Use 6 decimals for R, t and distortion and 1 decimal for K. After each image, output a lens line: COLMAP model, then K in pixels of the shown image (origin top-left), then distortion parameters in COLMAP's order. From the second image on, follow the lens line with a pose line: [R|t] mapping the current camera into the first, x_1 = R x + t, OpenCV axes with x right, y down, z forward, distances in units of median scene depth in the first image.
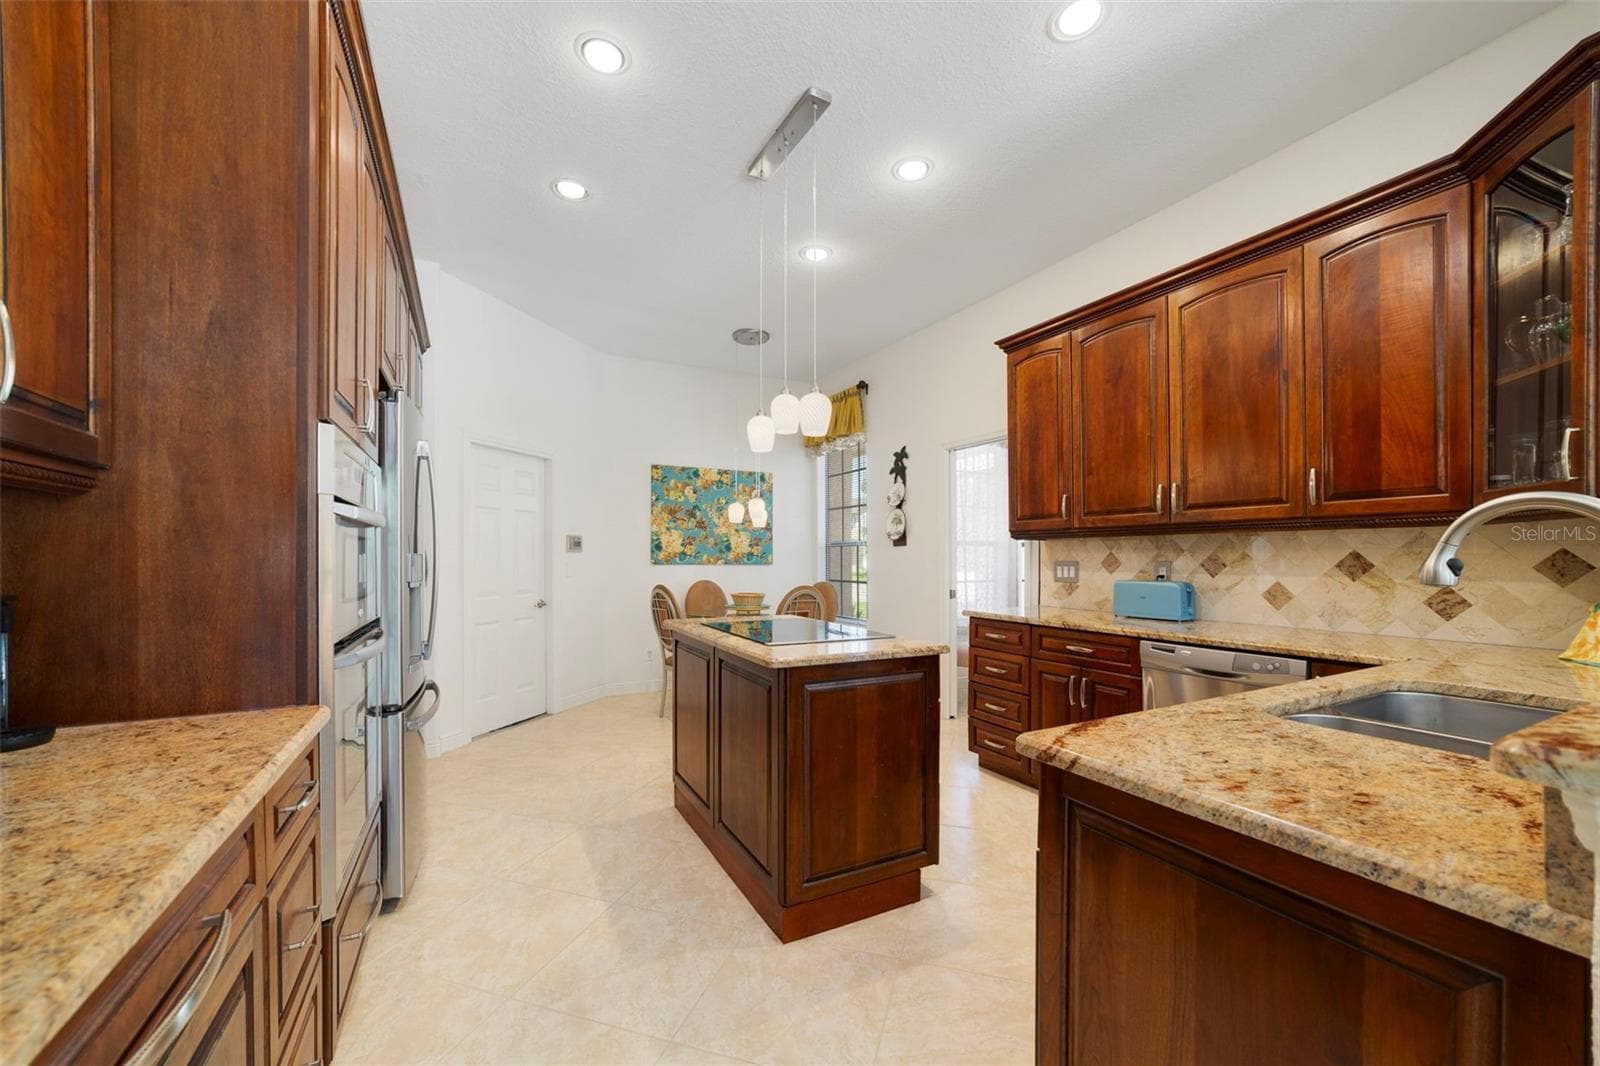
lens RADIAL K [[626.3, 0, 804.1], [0, 626.3, 549.9], [0, 0, 1]] dist [-0.016993, 0.010118]
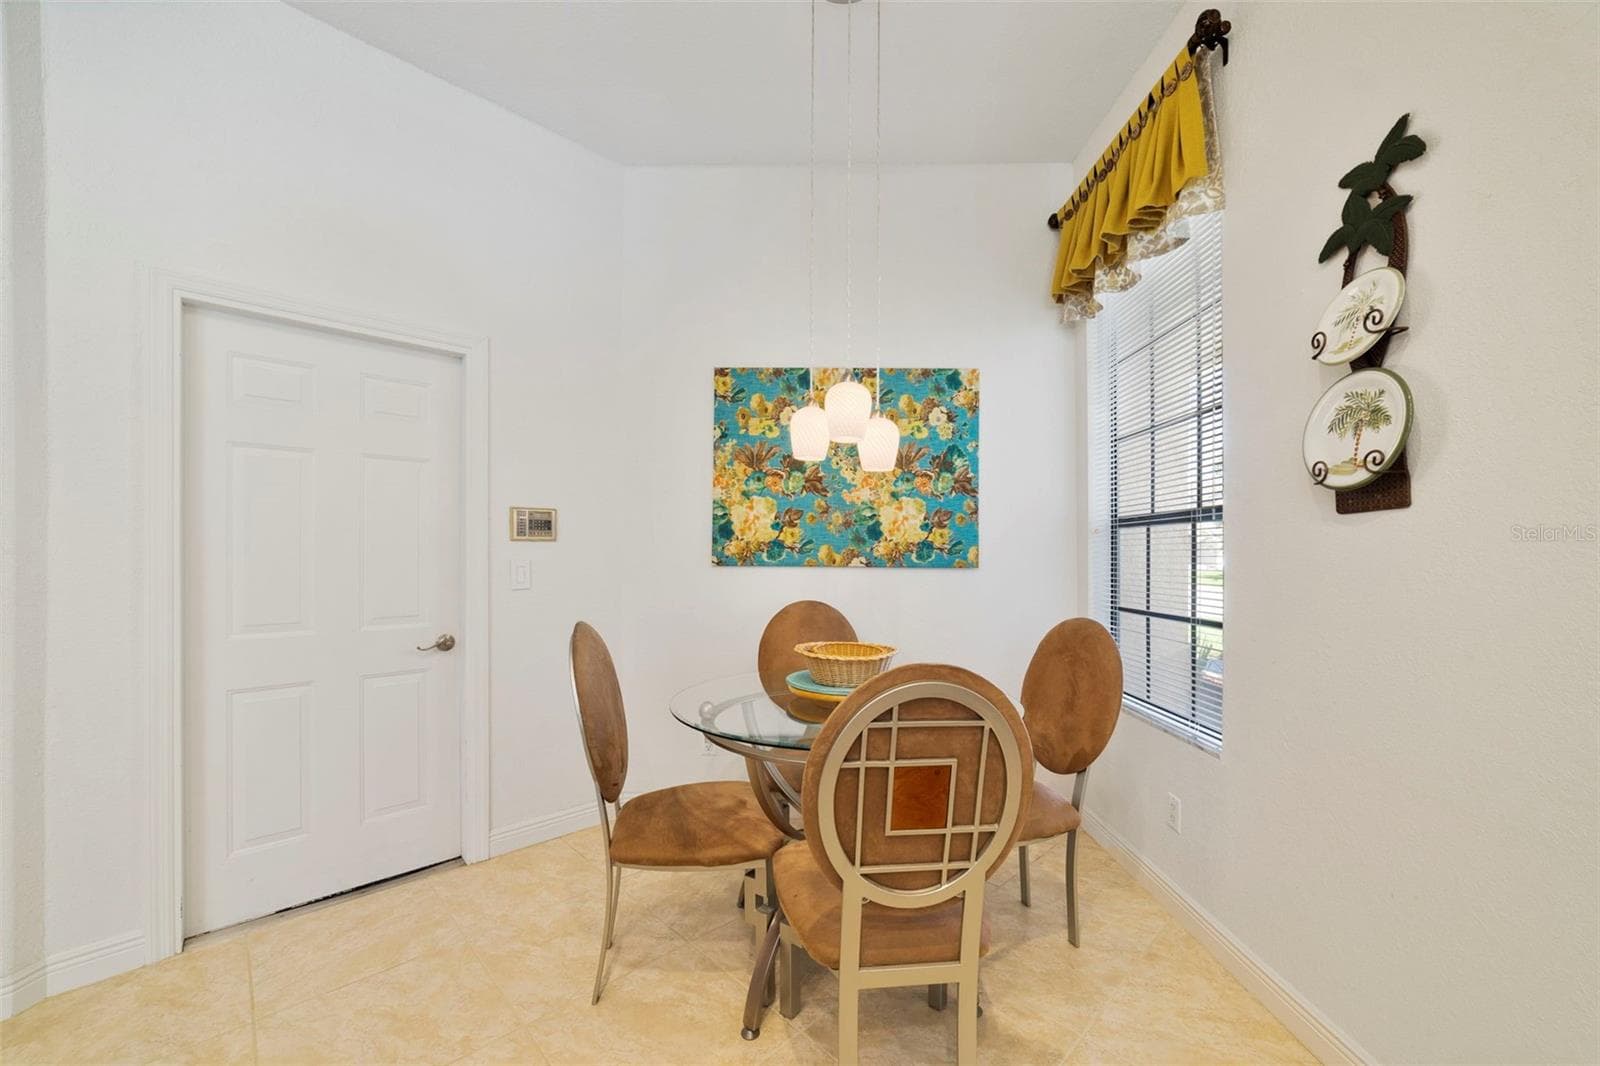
lens RADIAL K [[626.3, 0, 804.1], [0, 626.3, 549.9], [0, 0, 1]] dist [-0.016993, 0.010118]
pose [[0.875307, 0.000997, -0.483567, 0.070475], [0.003294, 0.999962, 0.008024, 0.007295], [0.483557, -0.008616, 0.875270, 0.660880]]
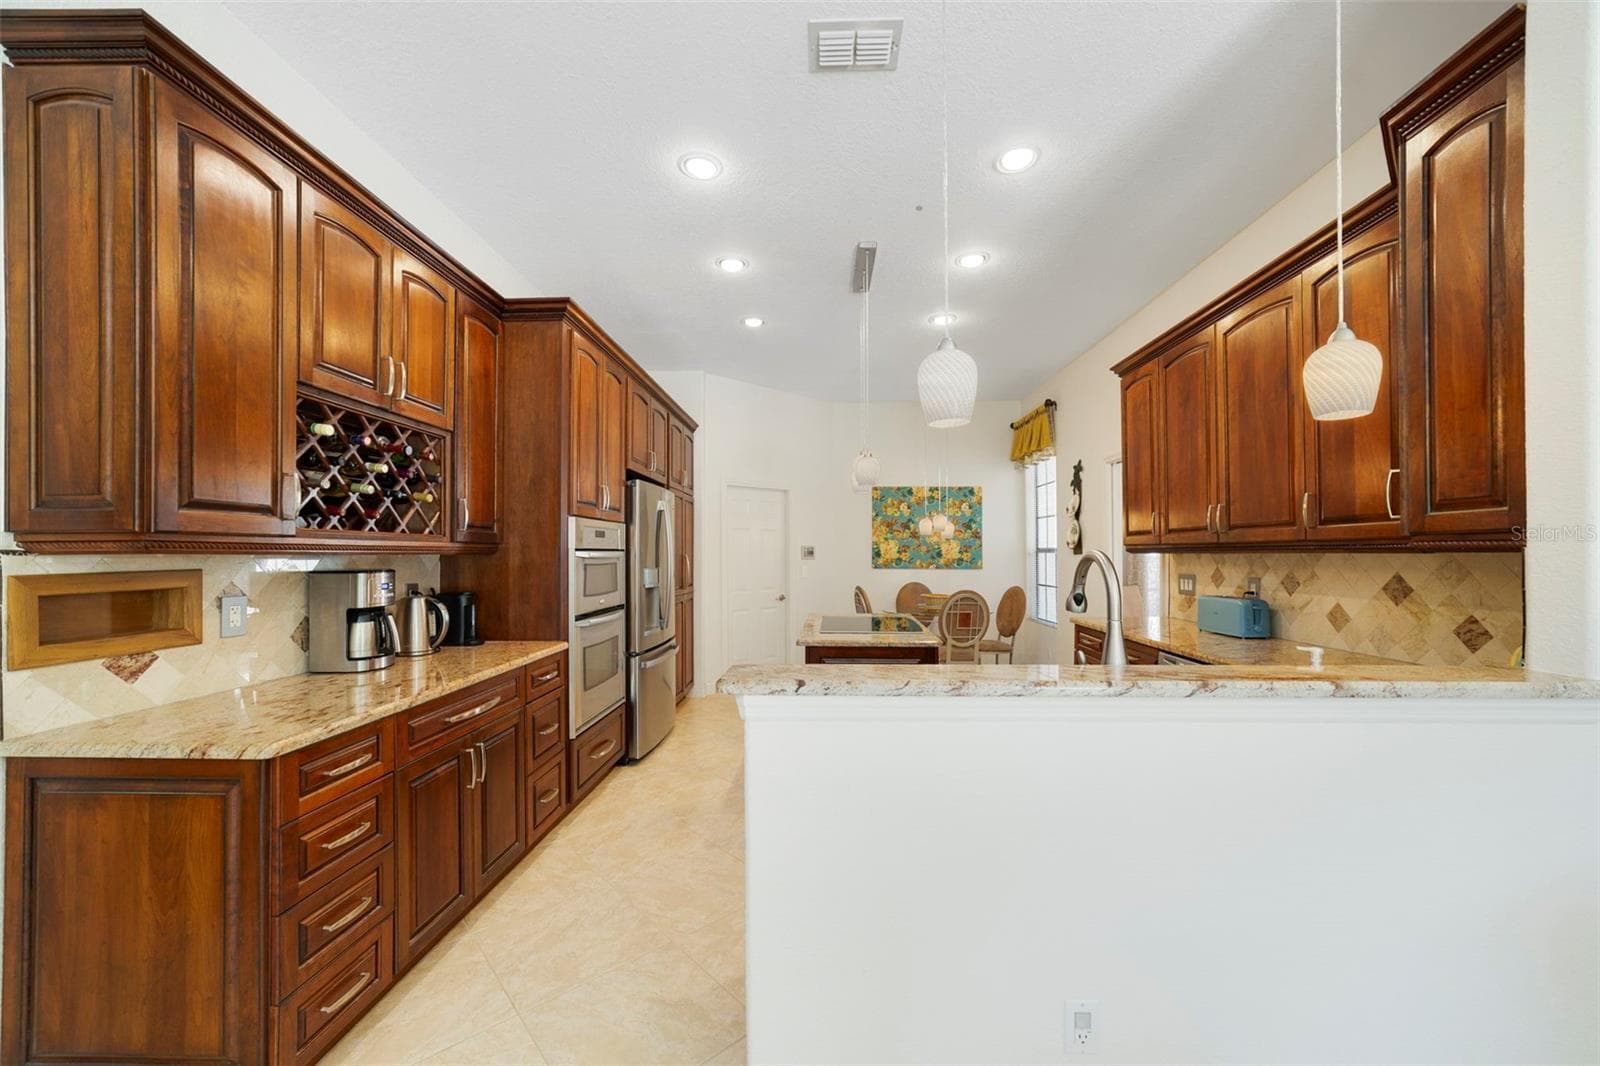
lens RADIAL K [[626.3, 0, 804.1], [0, 626.3, 549.9], [0, 0, 1]] dist [-0.016993, 0.010118]
pose [[0.861453, -0.004128, -0.507820, 0.292850], [0.008227, 0.999949, 0.005829, -0.023886], [0.507770, -0.009199, 0.861444, -0.138066]]
